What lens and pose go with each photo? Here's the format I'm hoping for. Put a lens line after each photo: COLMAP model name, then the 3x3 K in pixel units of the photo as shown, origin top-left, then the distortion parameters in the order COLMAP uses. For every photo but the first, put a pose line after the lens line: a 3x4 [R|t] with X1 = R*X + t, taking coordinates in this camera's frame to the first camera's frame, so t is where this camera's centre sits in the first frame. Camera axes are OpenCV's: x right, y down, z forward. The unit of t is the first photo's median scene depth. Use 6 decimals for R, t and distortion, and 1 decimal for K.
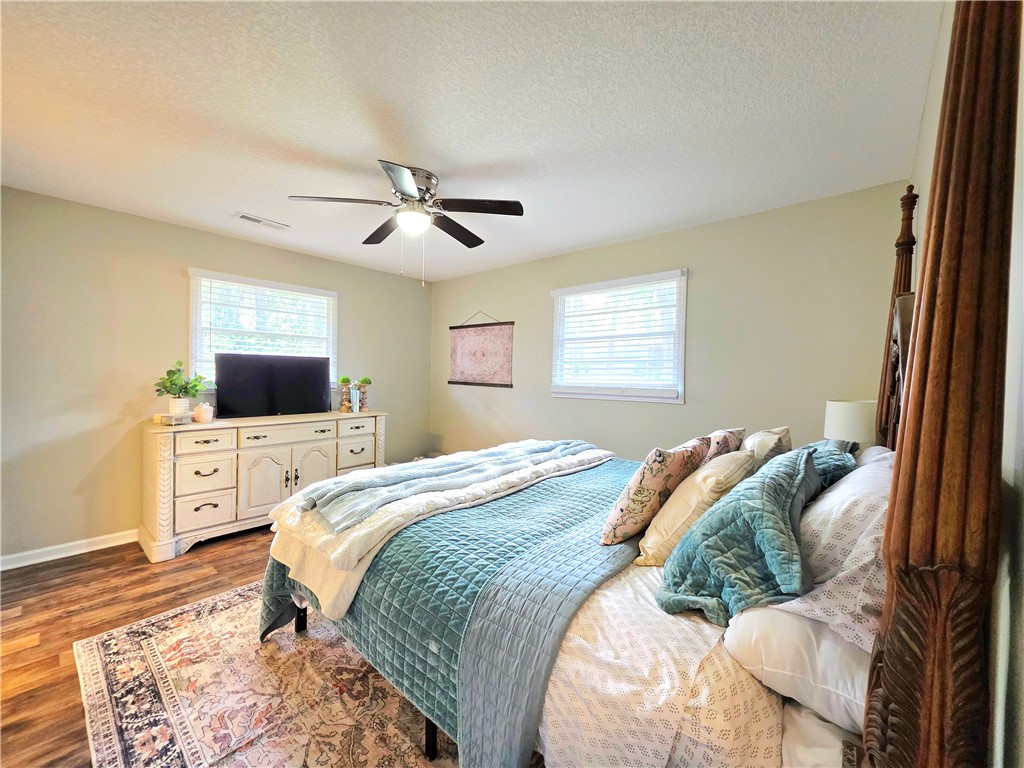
lens RADIAL K [[409.7, 0, 508.6], [0, 409.7, 381.9], [0, 0, 1]] dist [0.002338, 0.000020]
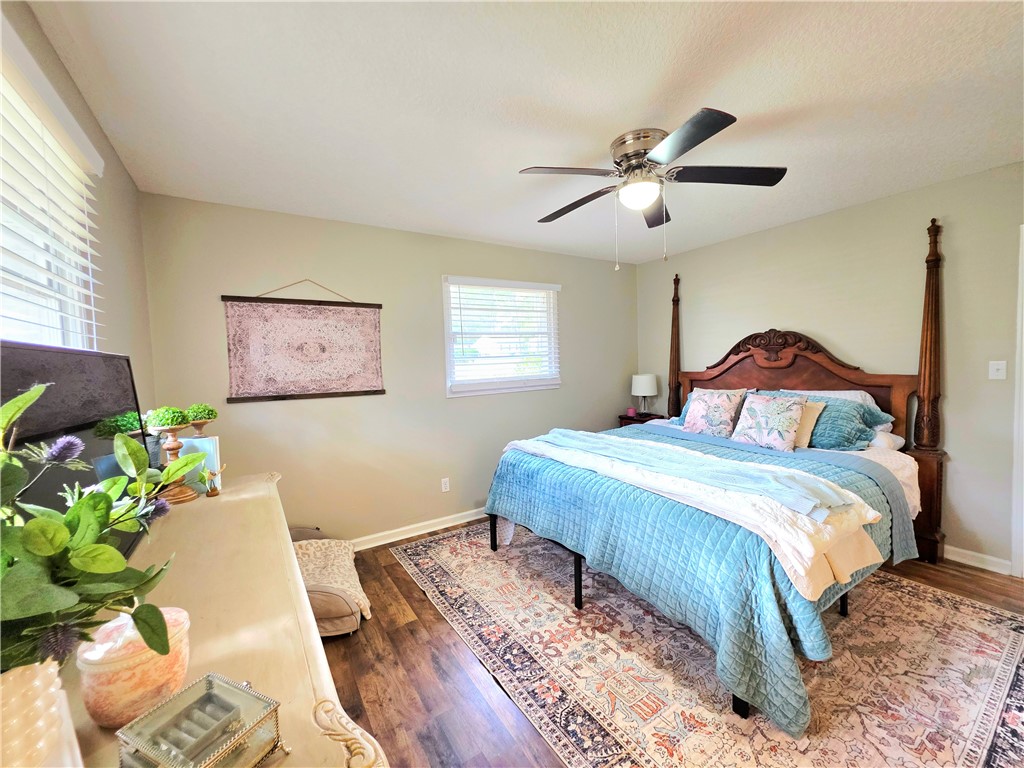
lens RADIAL K [[409.7, 0, 508.6], [0, 409.7, 381.9], [0, 0, 1]] dist [0.002338, 0.000020]
pose [[0.276603, -0.071871, 0.958293, -1.646027], [0.059007, 0.996588, 0.057711, -0.095264], [-0.959171, 0.040583, 0.279900, 1.476285]]
